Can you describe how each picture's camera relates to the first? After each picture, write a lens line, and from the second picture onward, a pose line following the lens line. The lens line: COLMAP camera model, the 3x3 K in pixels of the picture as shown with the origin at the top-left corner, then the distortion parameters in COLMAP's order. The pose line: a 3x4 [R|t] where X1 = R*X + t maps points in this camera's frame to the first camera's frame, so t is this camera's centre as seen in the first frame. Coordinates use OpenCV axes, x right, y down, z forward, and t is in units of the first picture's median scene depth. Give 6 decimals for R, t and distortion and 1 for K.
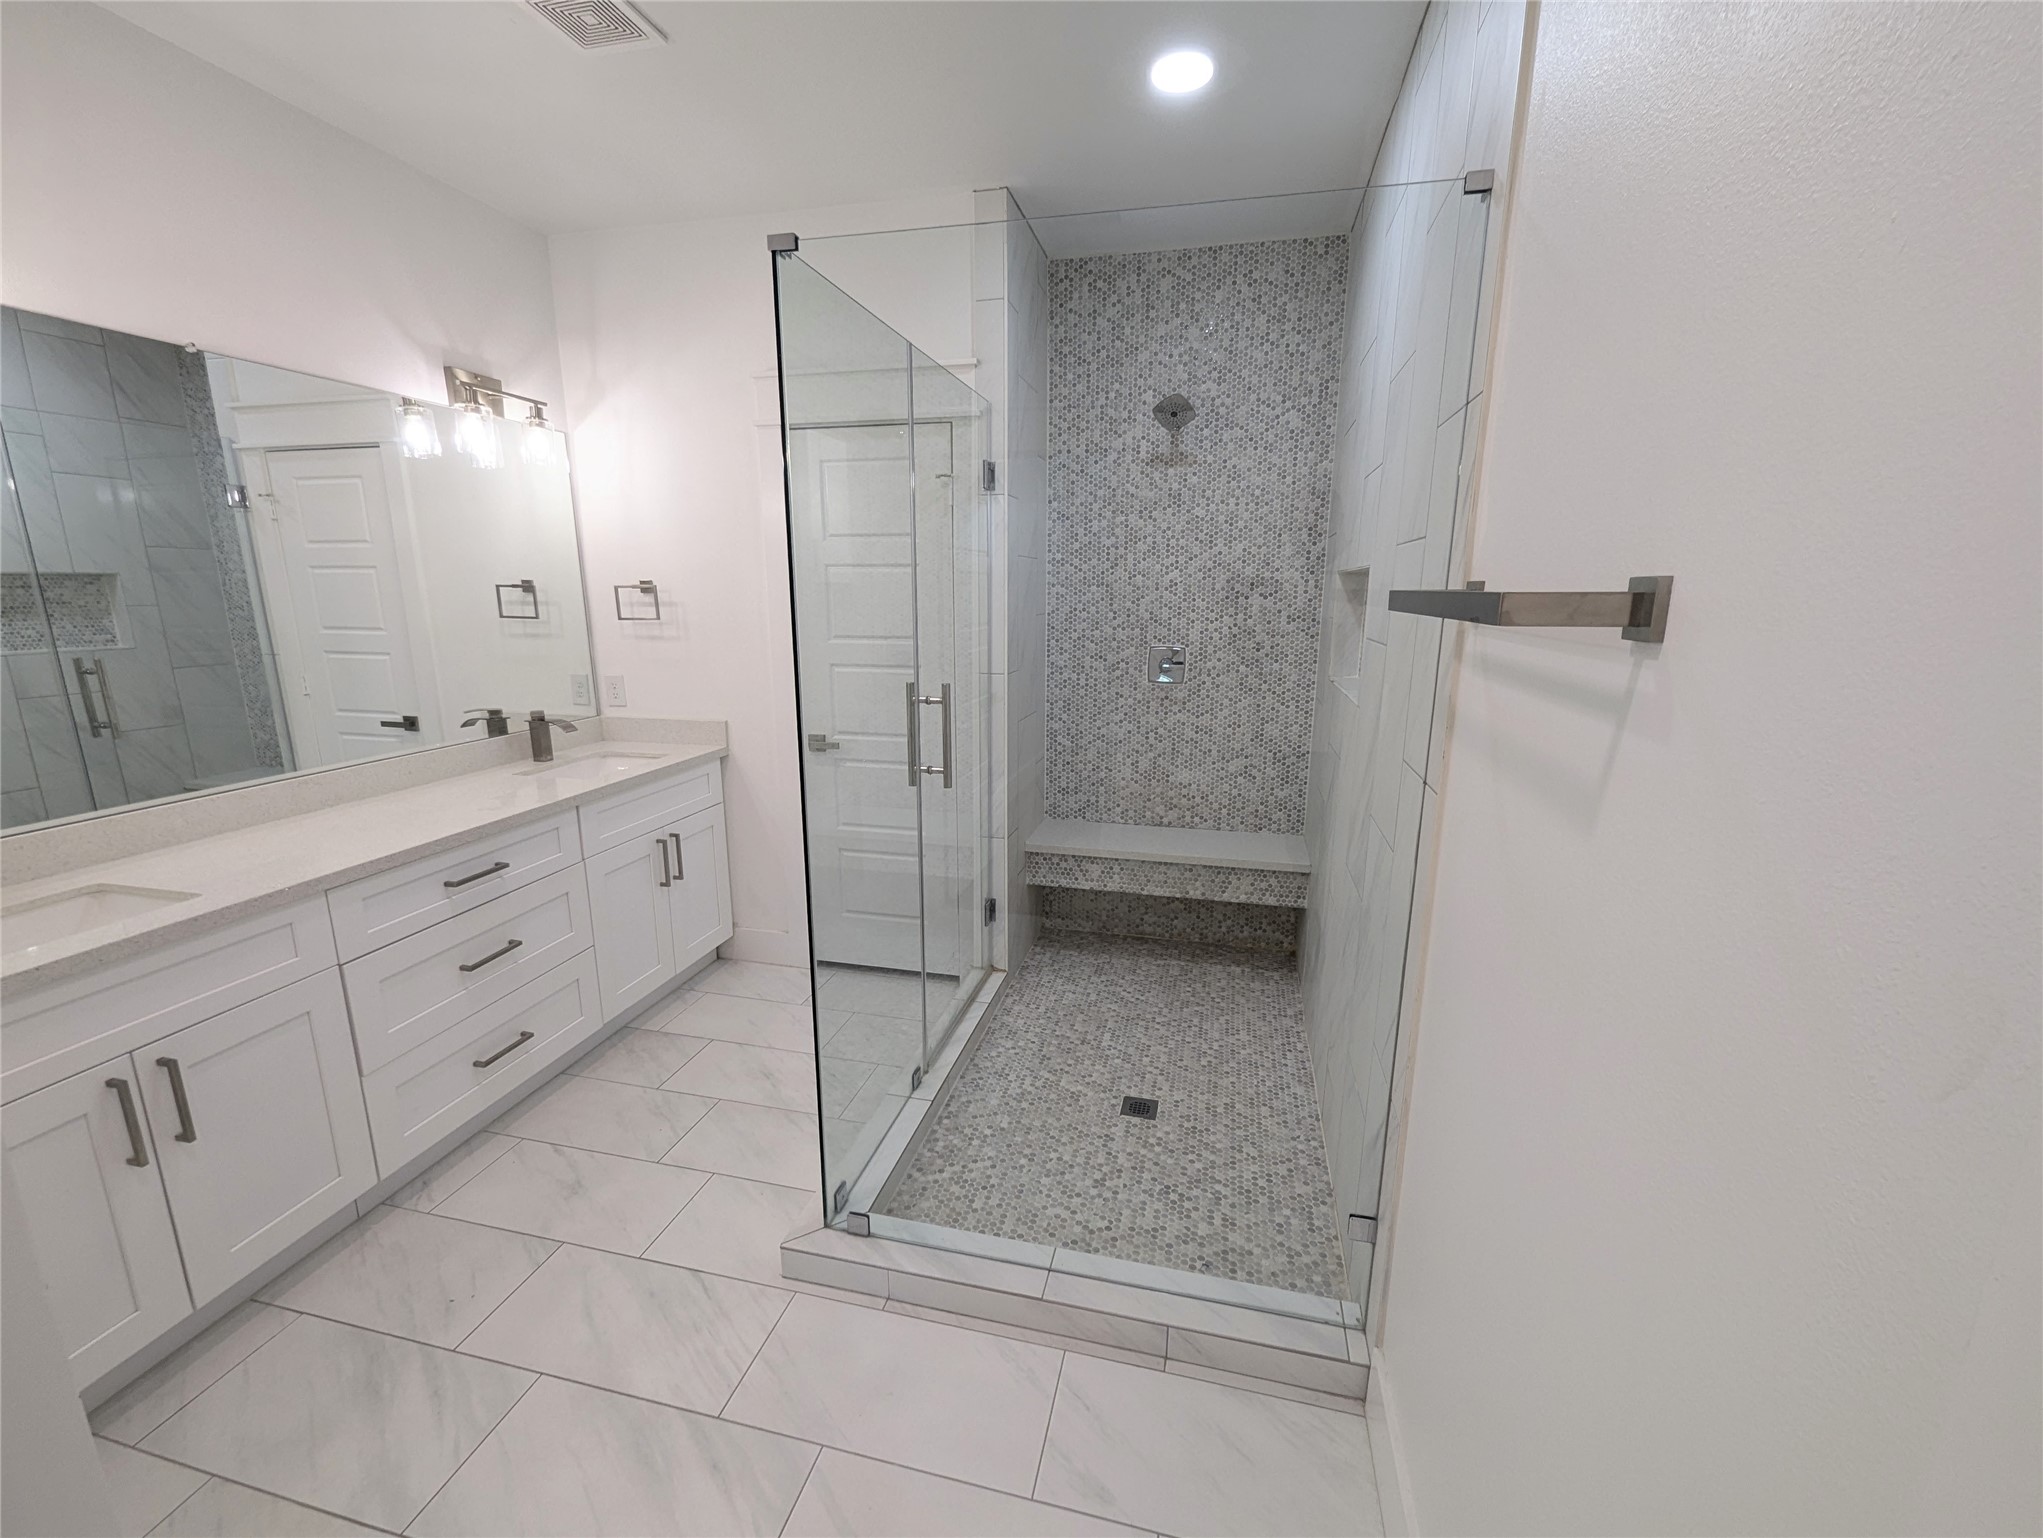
lens RADIAL K [[852.9, 0, 1028.4], [0, 852.9, 779.6], [0, 0, 1]] dist [0.003350, -0.000854]
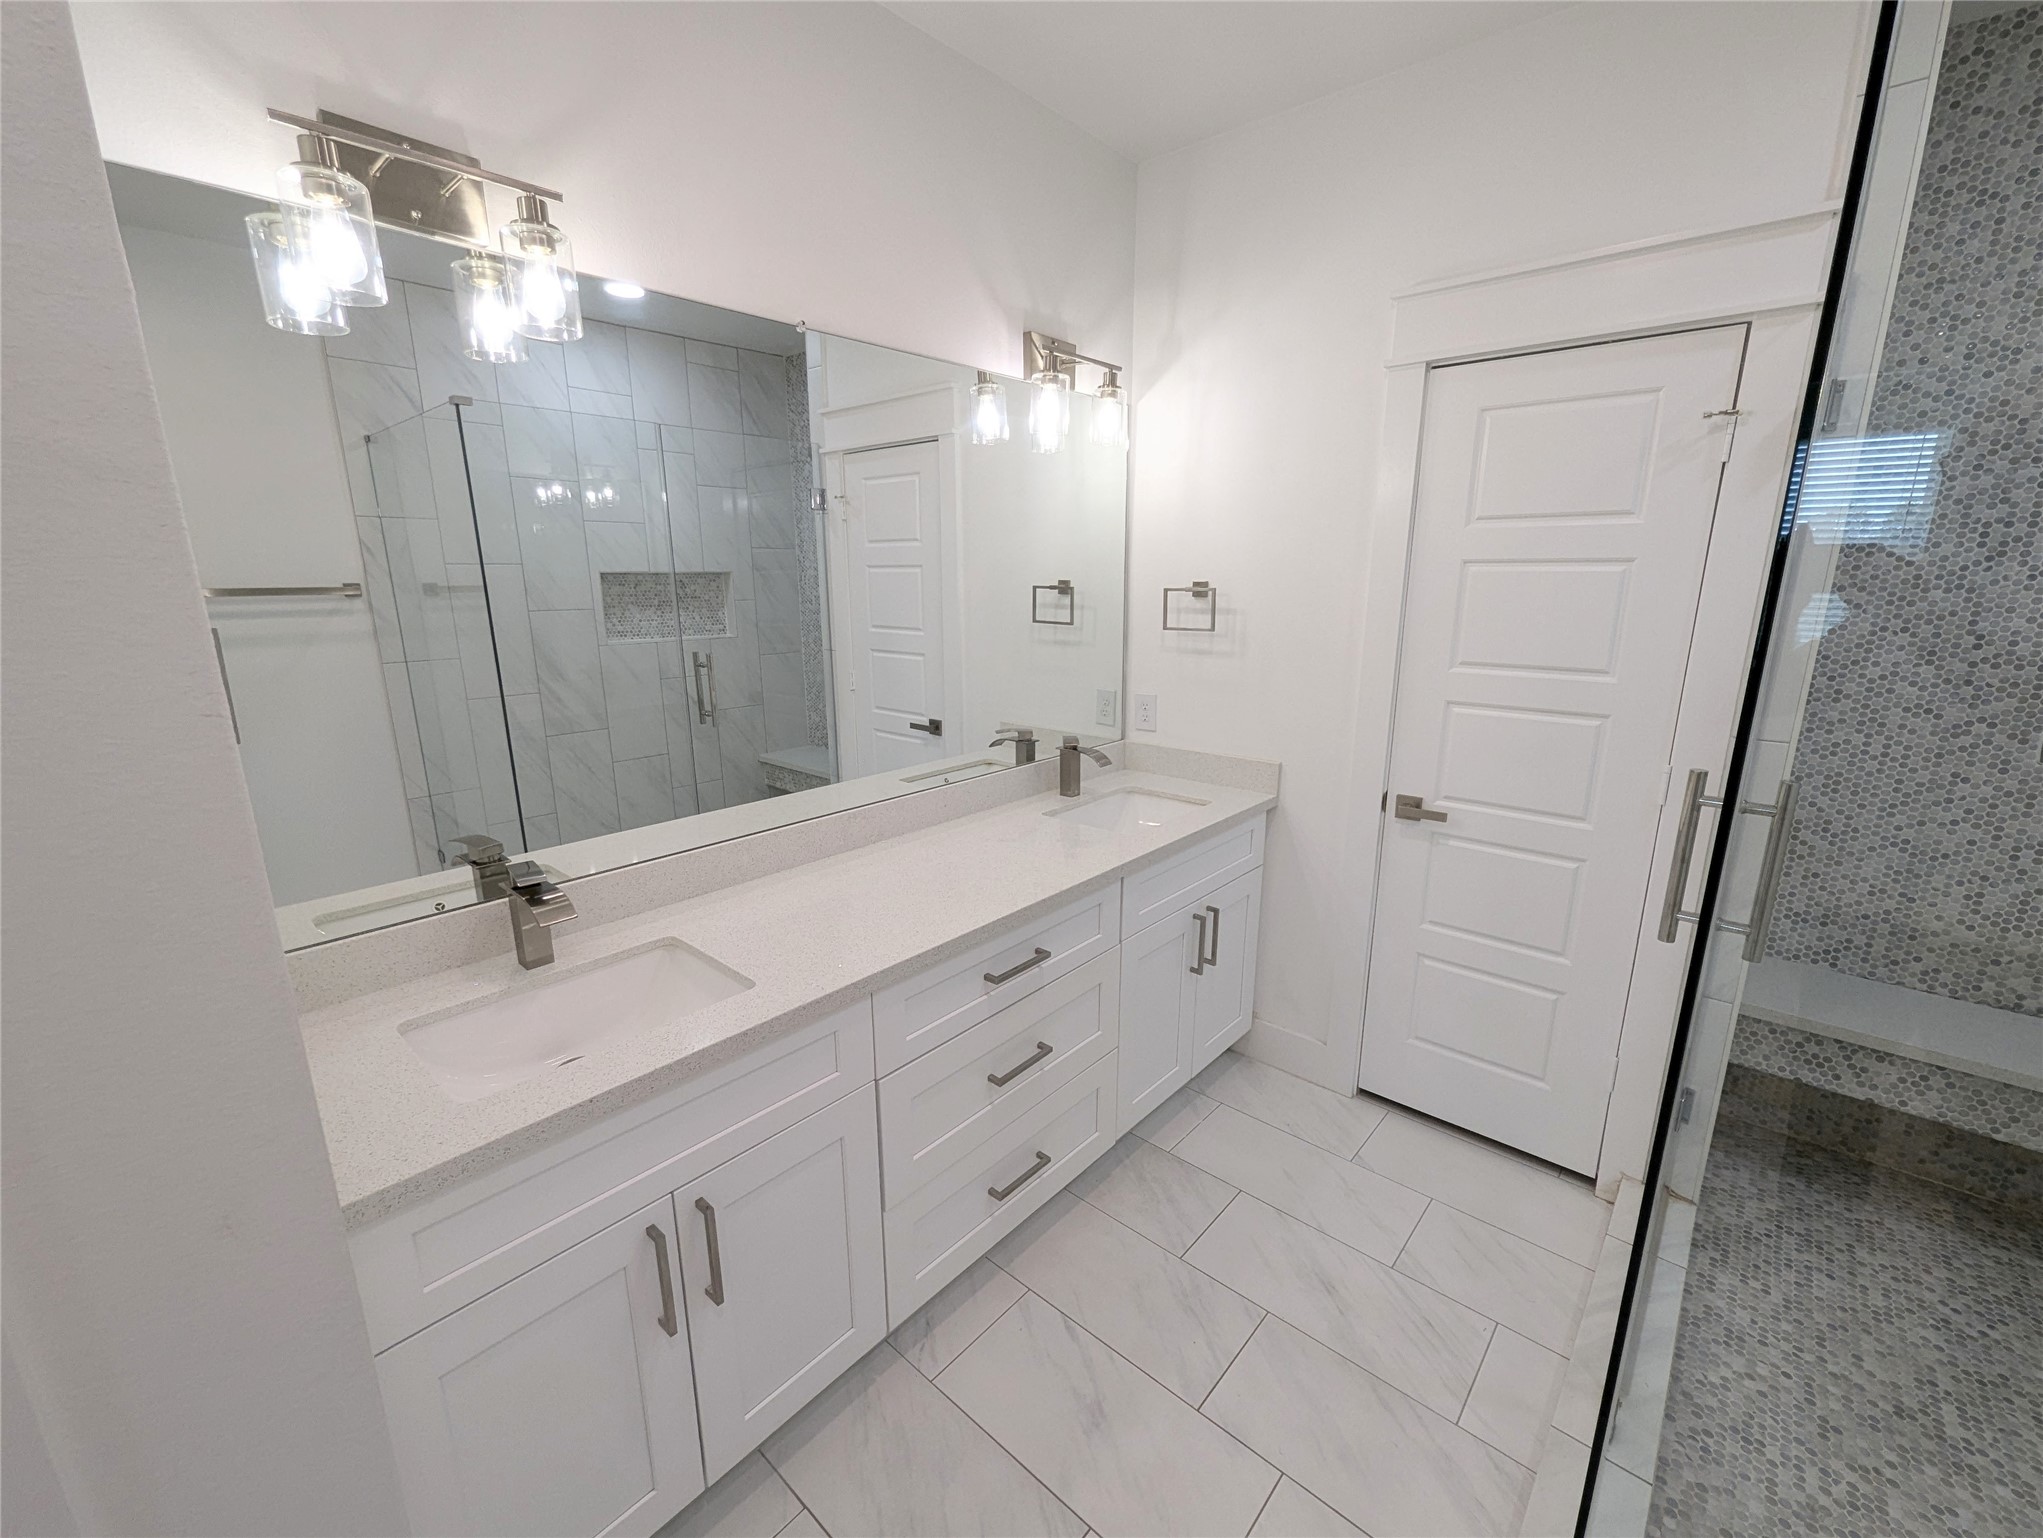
lens RADIAL K [[852.9, 0, 1032.3], [0, 852.9, 779.9], [0, 0, 1]] dist [0.003350, -0.000854]
pose [[0.886407, 0.106319, -0.450532, -0.208381], [-0.097981, 0.994307, 0.041867, -0.065821], [0.452419, 0.007033, 0.891778, 0.211610]]
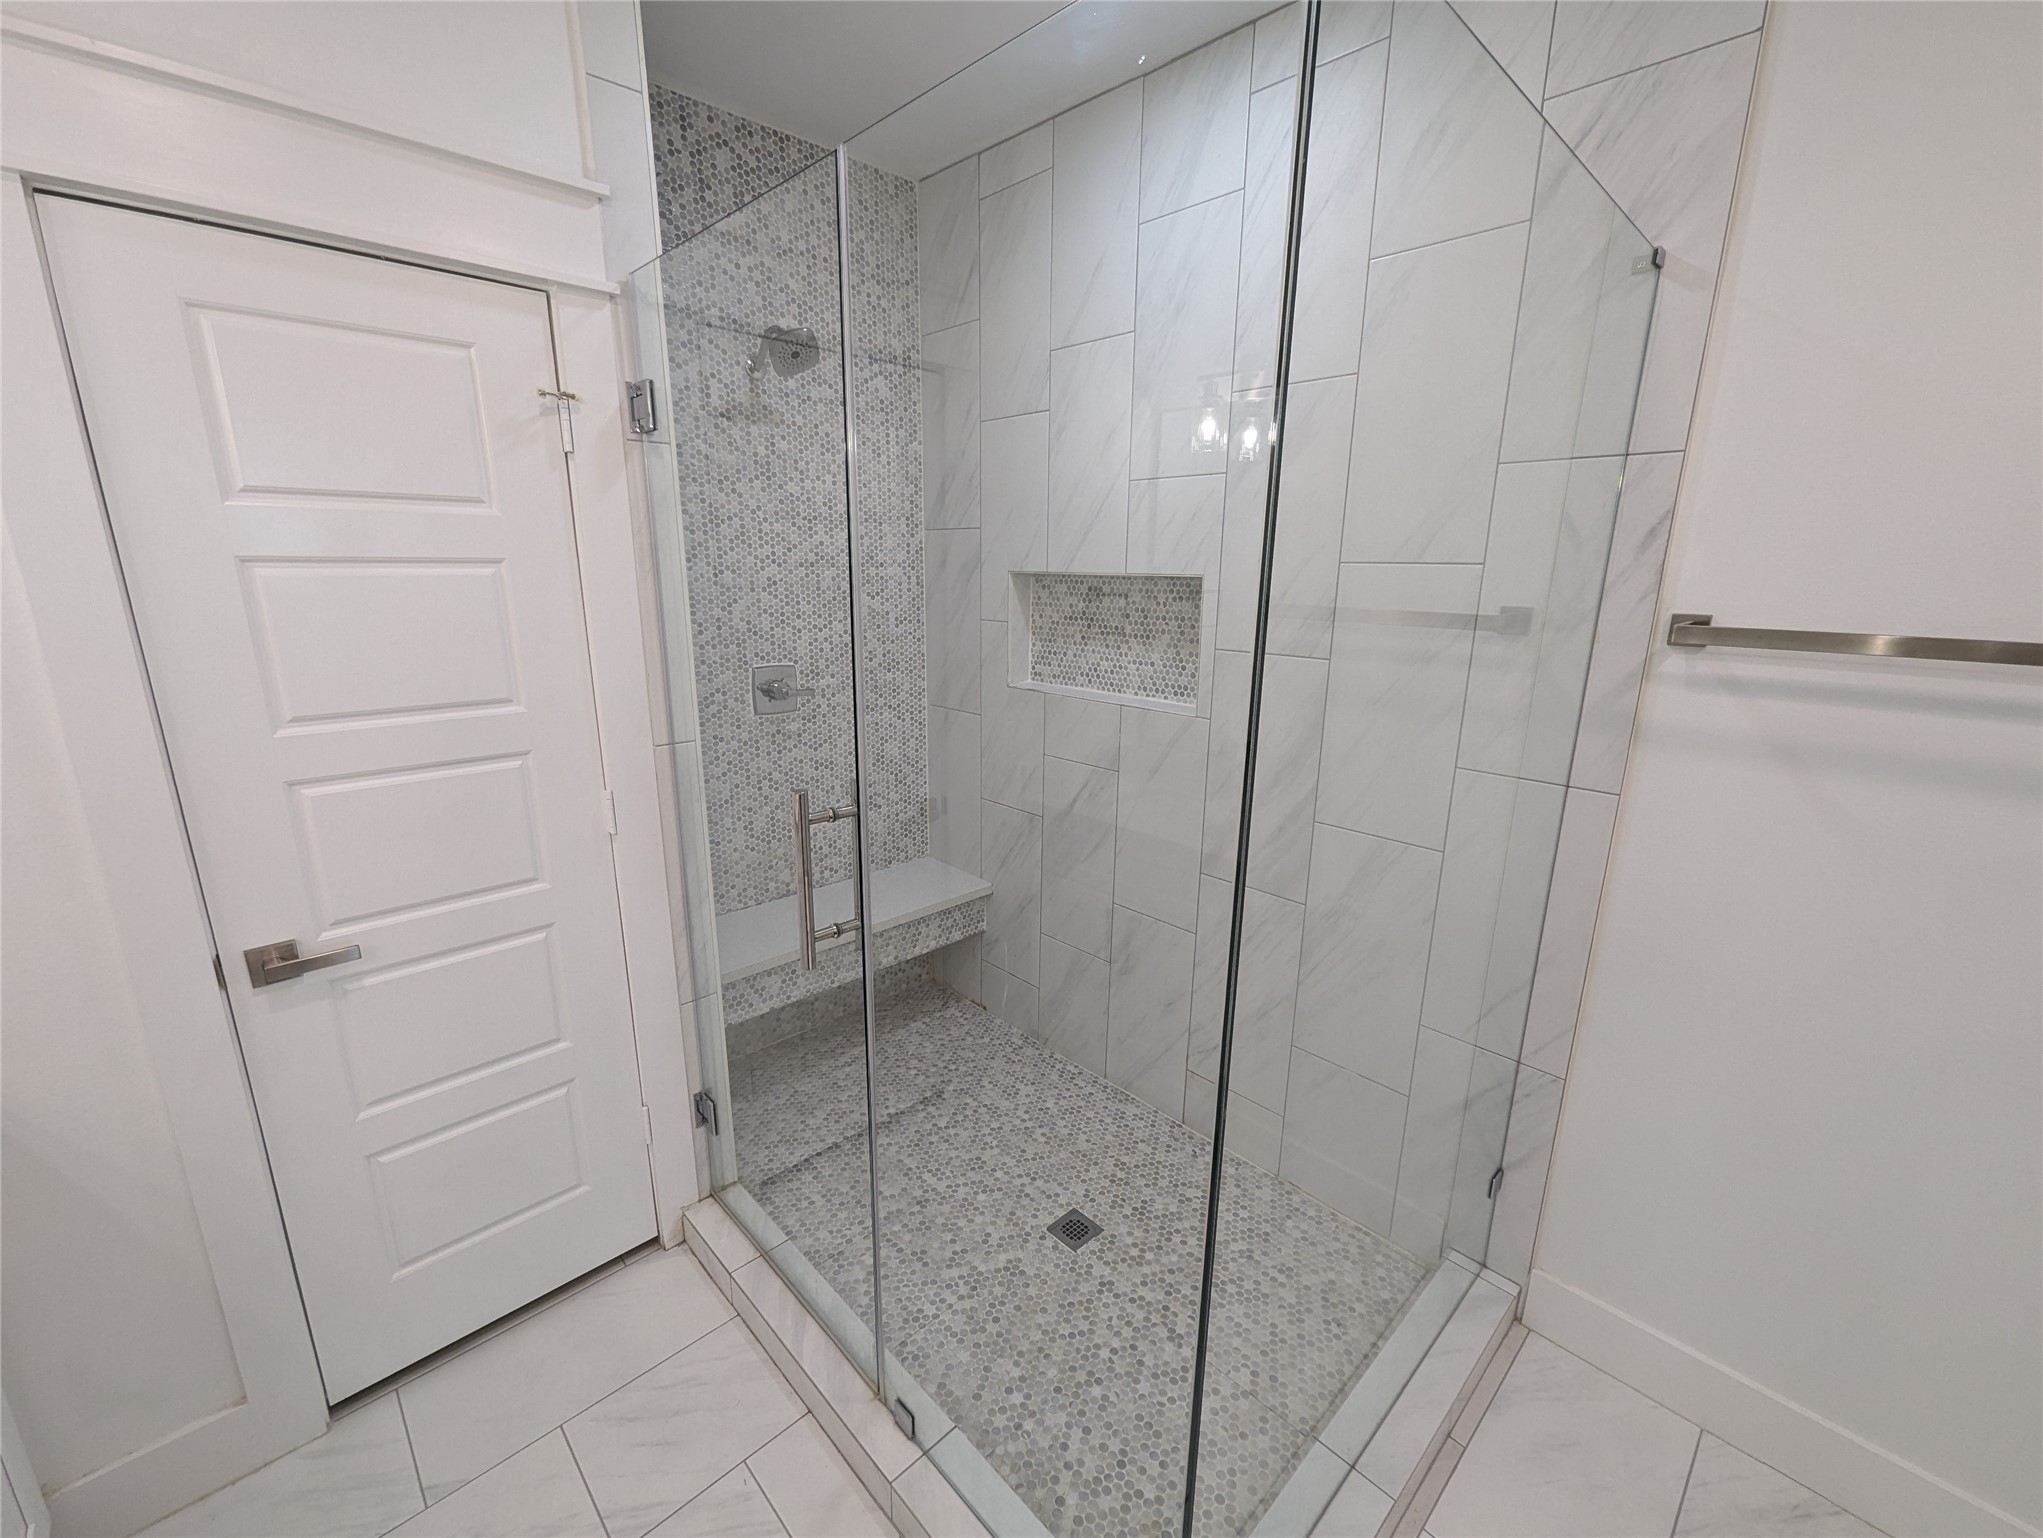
lens RADIAL K [[852.9, 0, 1011.6], [0, 852.9, 779.0], [0, 0, 1]] dist [0.003350, -0.000854]
pose [[0.539485, -0.207056, 0.816140, -0.383902], [0.176911, 0.975530, 0.130551, -0.126700], [-0.823200, 0.073954, 0.562914, 0.433150]]
